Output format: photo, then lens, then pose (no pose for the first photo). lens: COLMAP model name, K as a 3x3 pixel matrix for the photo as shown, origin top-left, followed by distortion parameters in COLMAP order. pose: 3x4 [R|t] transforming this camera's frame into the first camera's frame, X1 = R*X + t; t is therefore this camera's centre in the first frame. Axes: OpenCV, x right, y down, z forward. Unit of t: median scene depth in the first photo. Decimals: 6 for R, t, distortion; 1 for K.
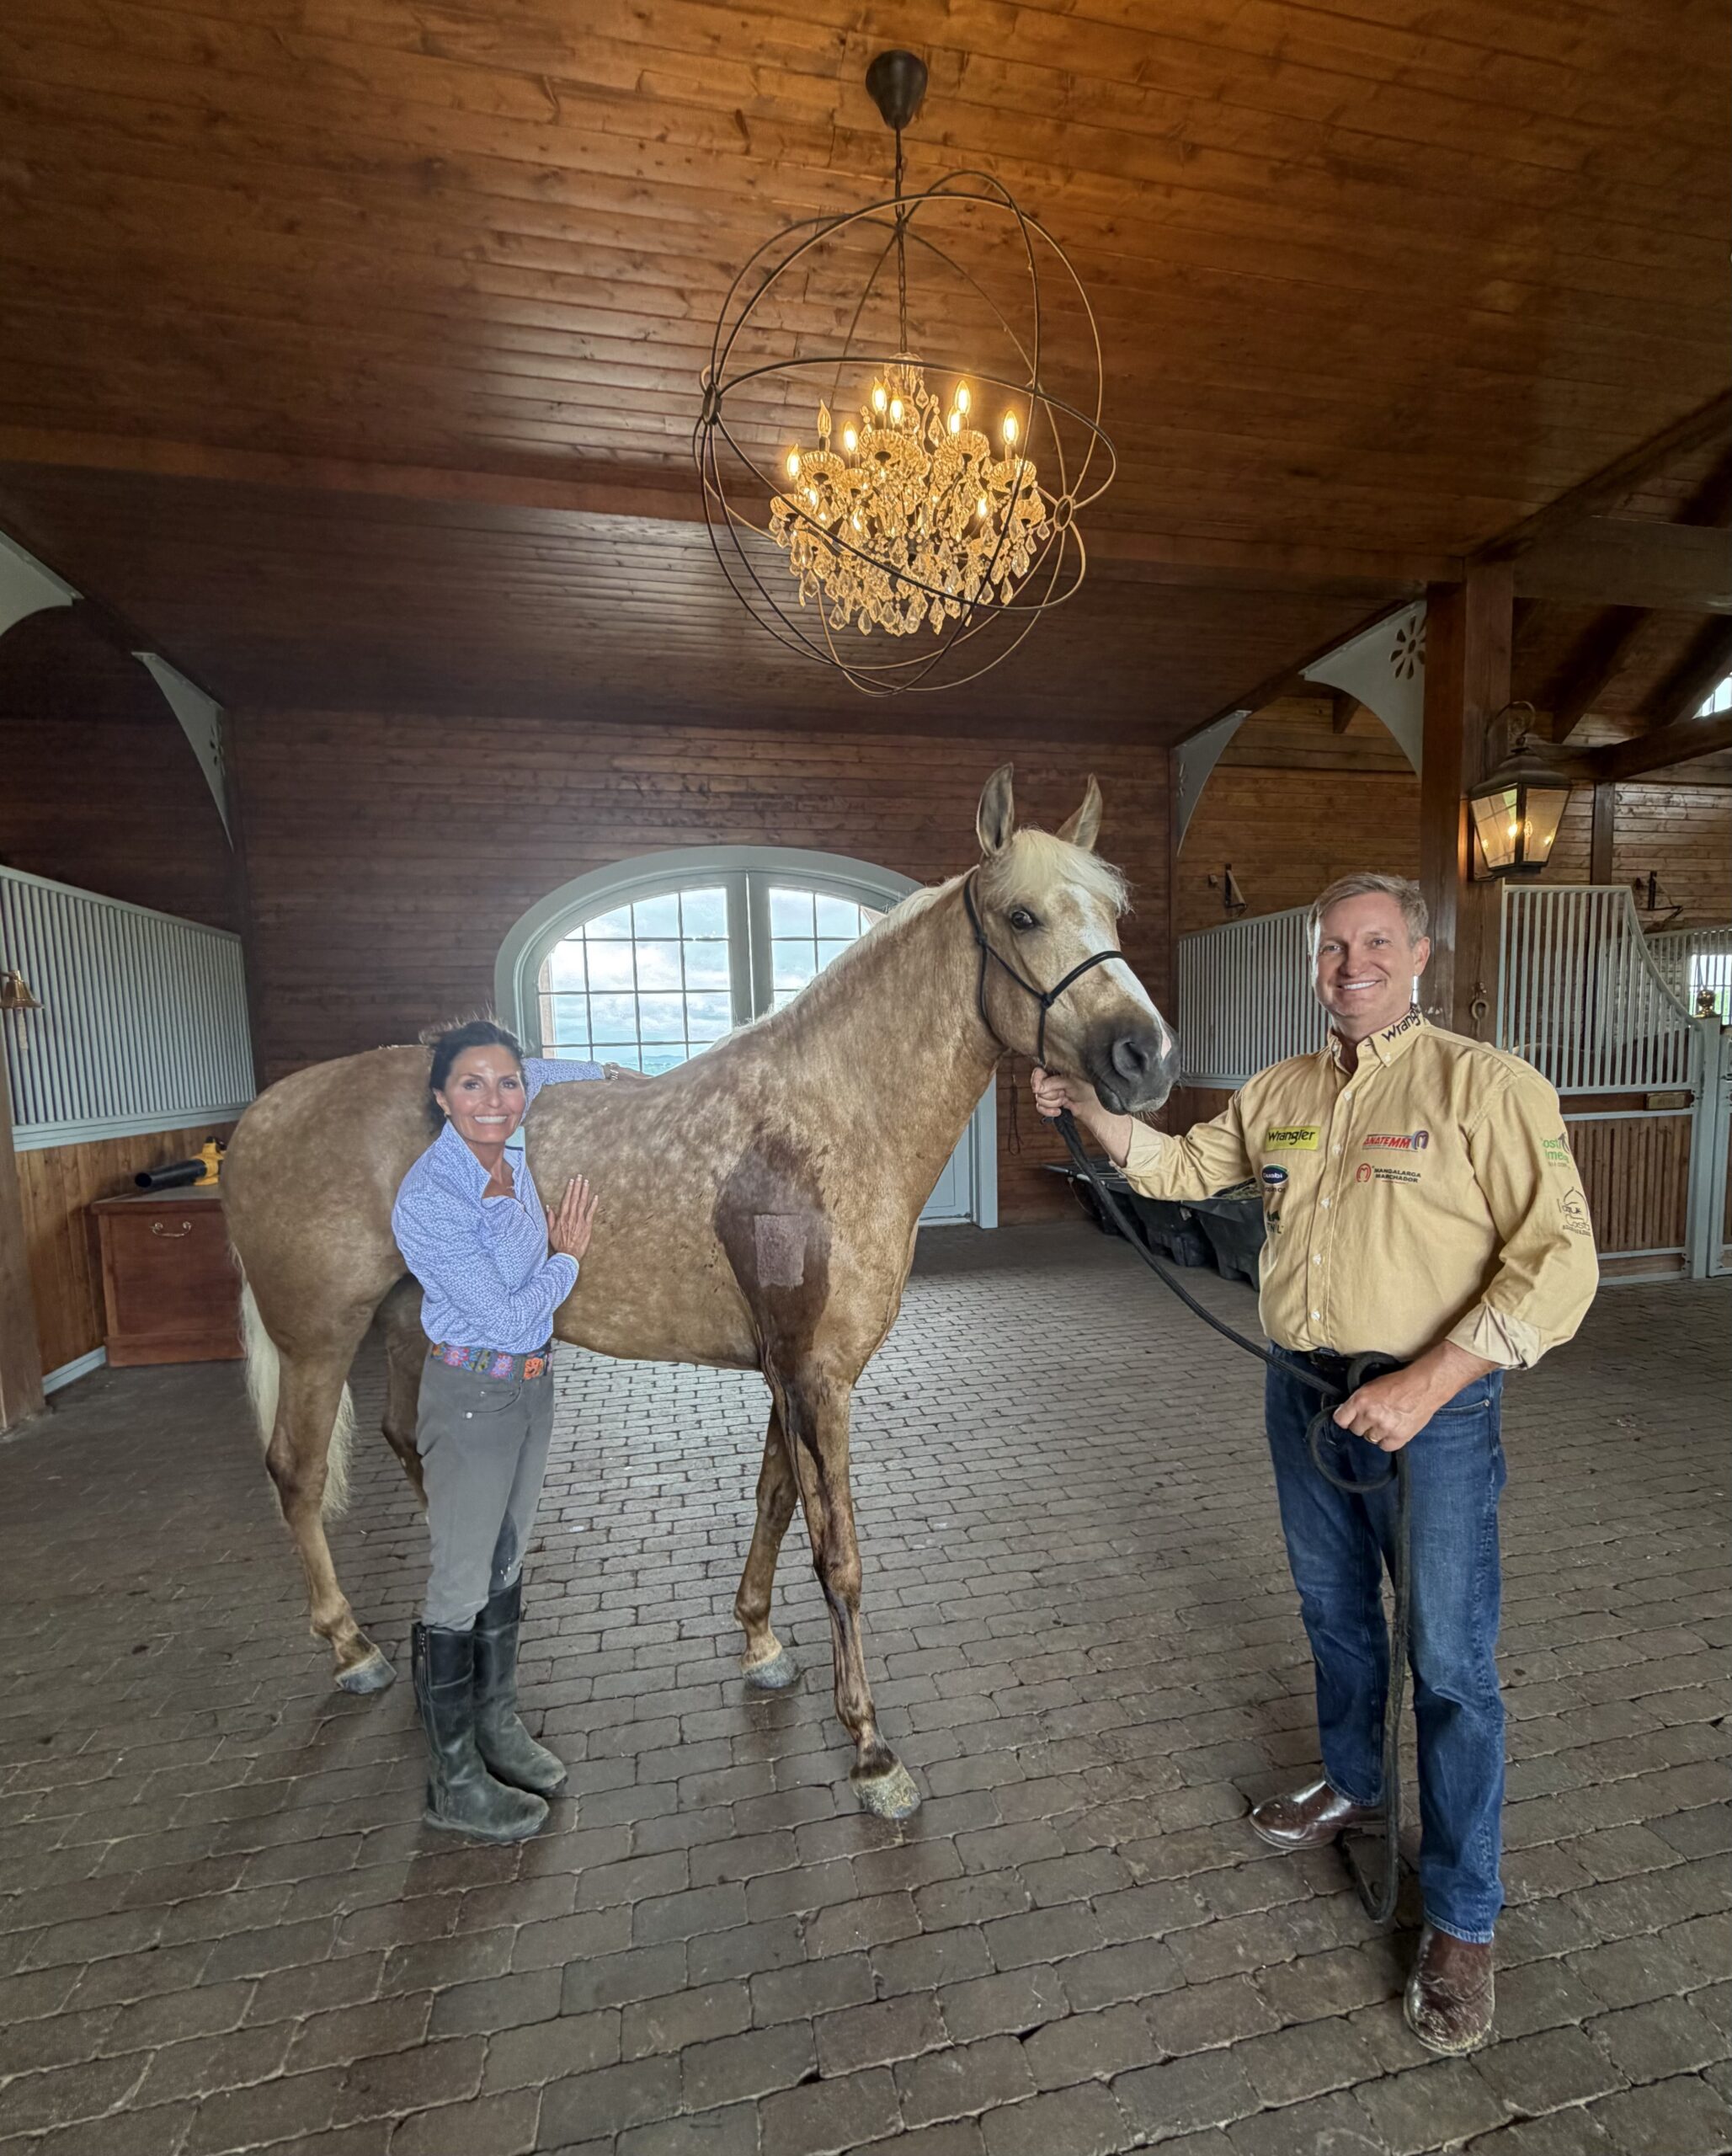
lens RADIAL K [[1020.9, 0, 892.9], [0, 1020.9, 1156.9], [0, 0, 1]] dist [-0.014260, 0.001539]
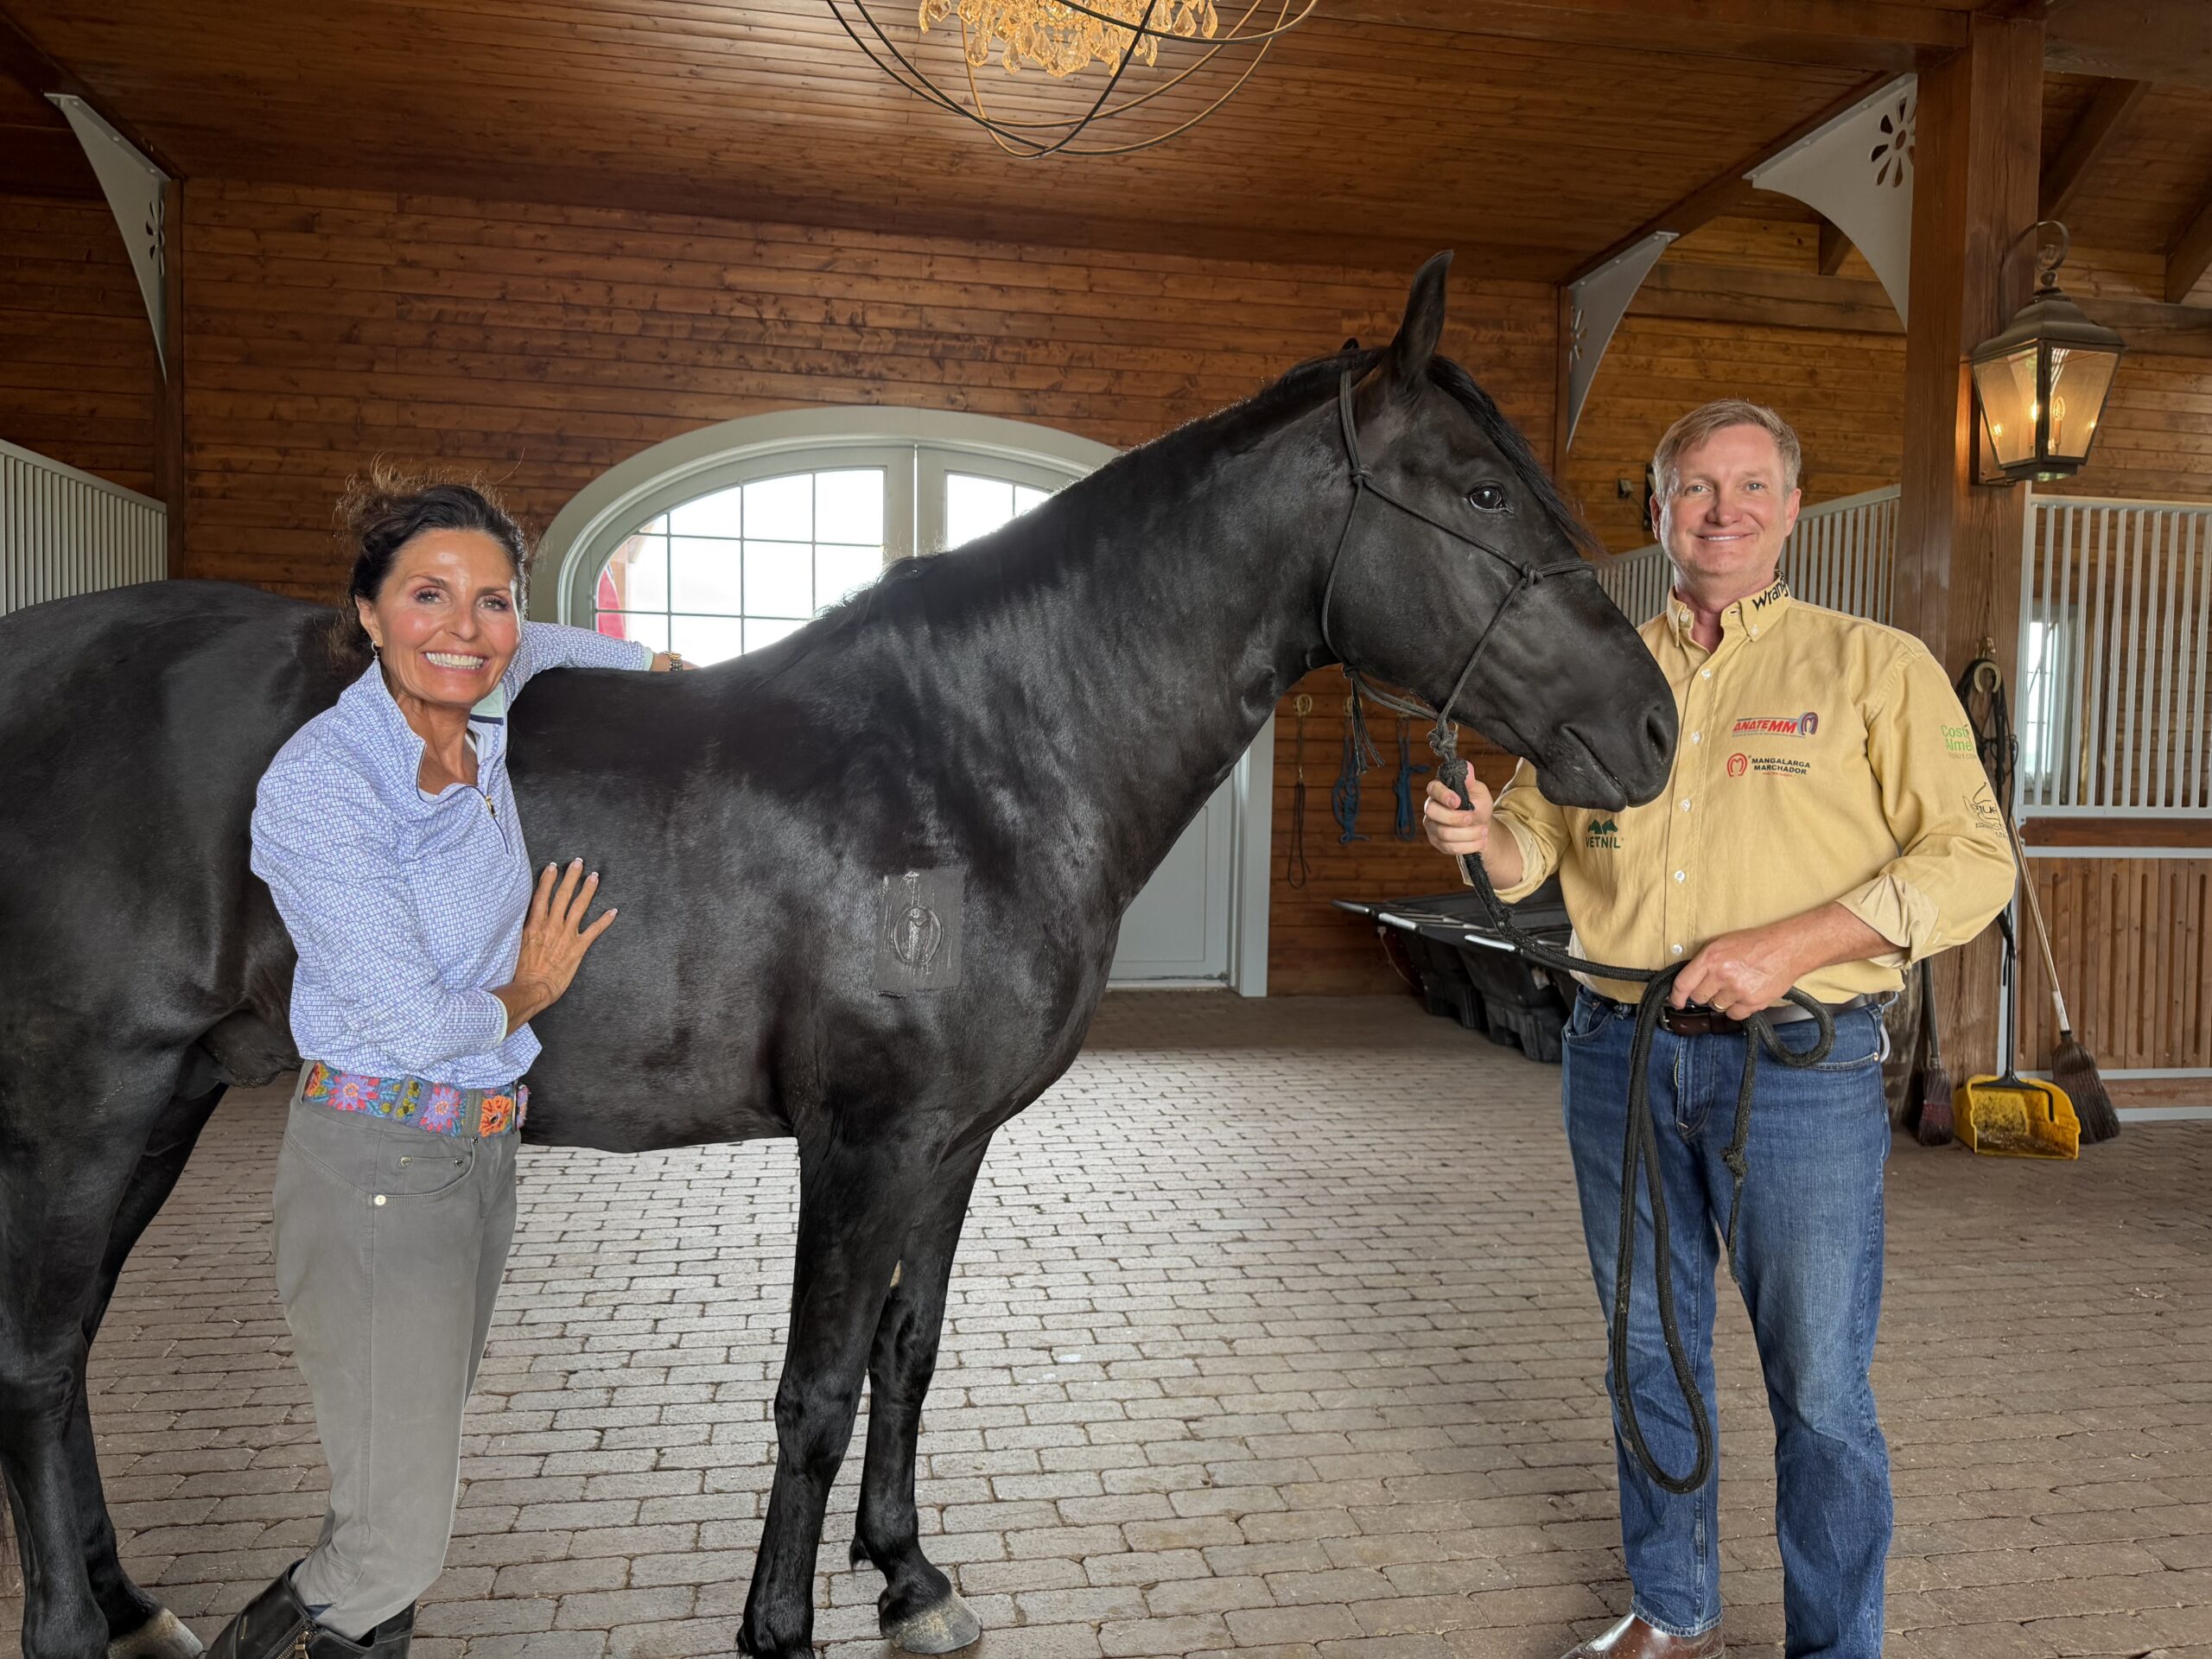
lens RADIAL K [[1601.5, 0, 1111.6], [0, 1601.5, 831.4], [0, 0, 1]] dist [0.013742, -0.032540]
pose [[0.998043, 0.047928, -0.040165, 0.055359], [-0.050257, 0.996984, -0.059135, 0.040572], [0.037210, 0.061038, 0.997442, -0.046287]]
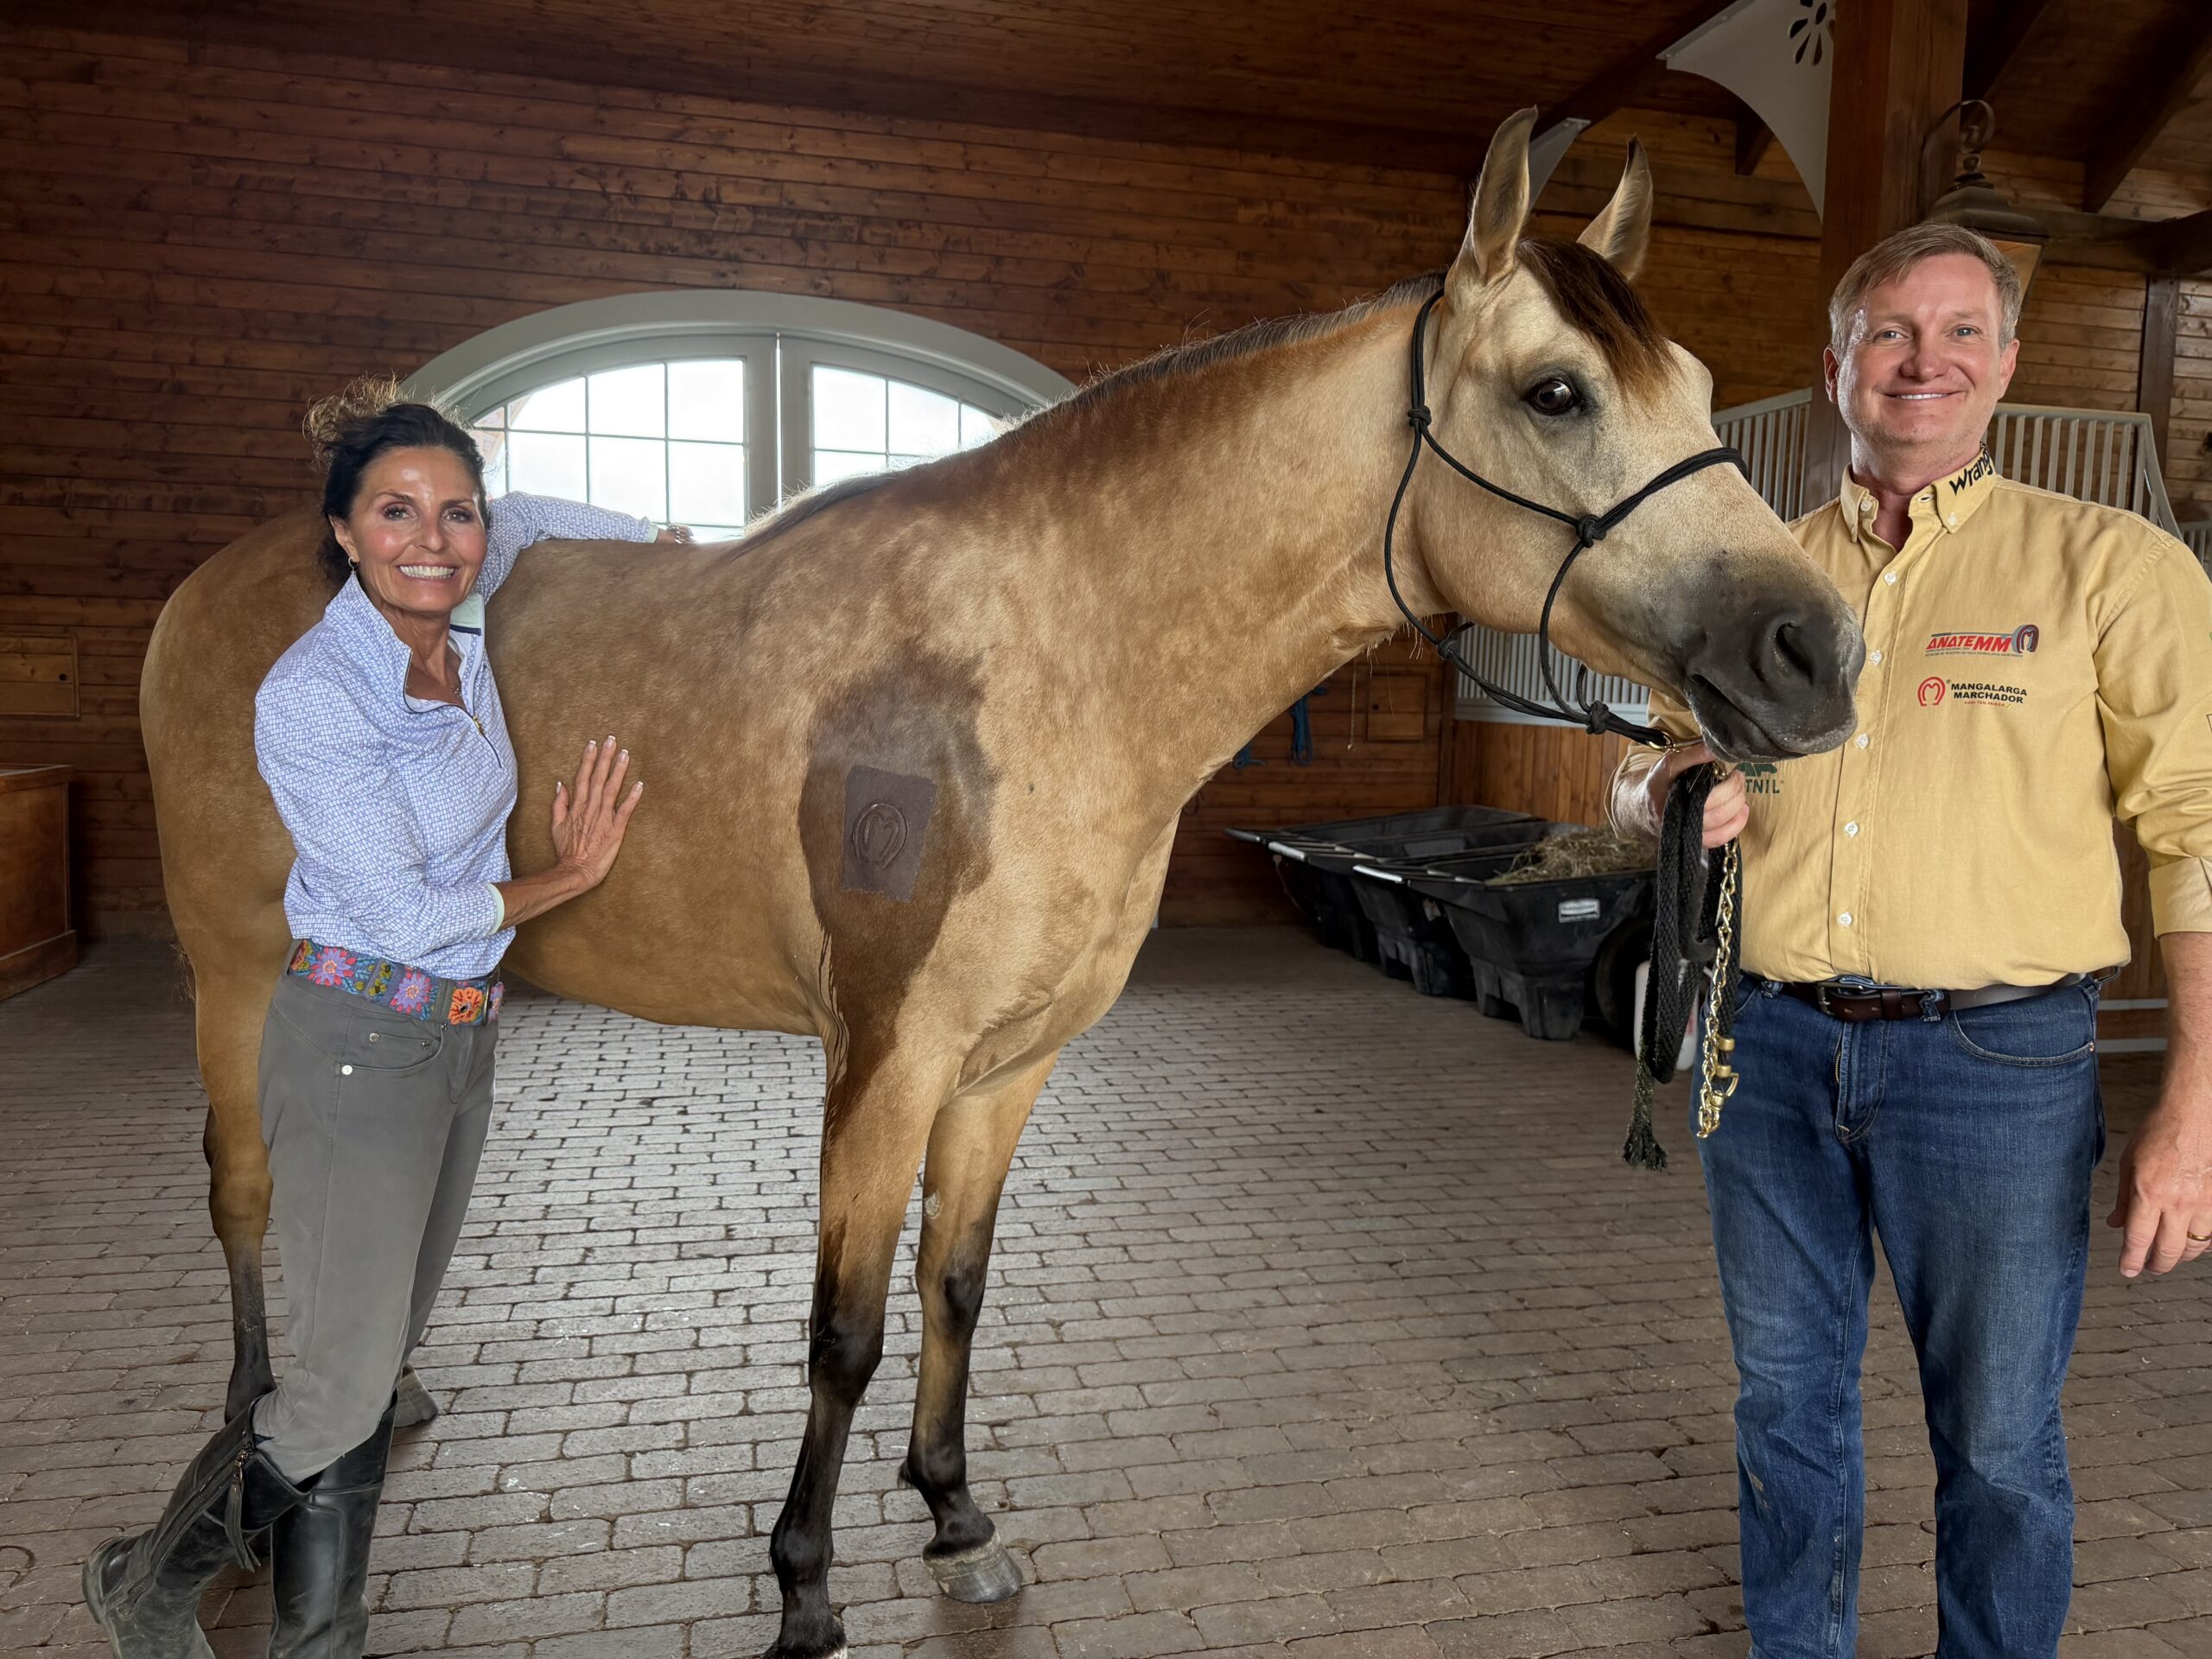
lens RADIAL K [[1601.5, 0, 1132.0], [0, 1601.5, 836.0], [0, 0, 1]] dist [0.013742, -0.032540]
pose [[0.998625, 0.048210, 0.020568, 0.090925], [-0.048005, 0.998793, -0.010361, 0.033630], [-0.021042, 0.009359, 0.999735, 0.026245]]
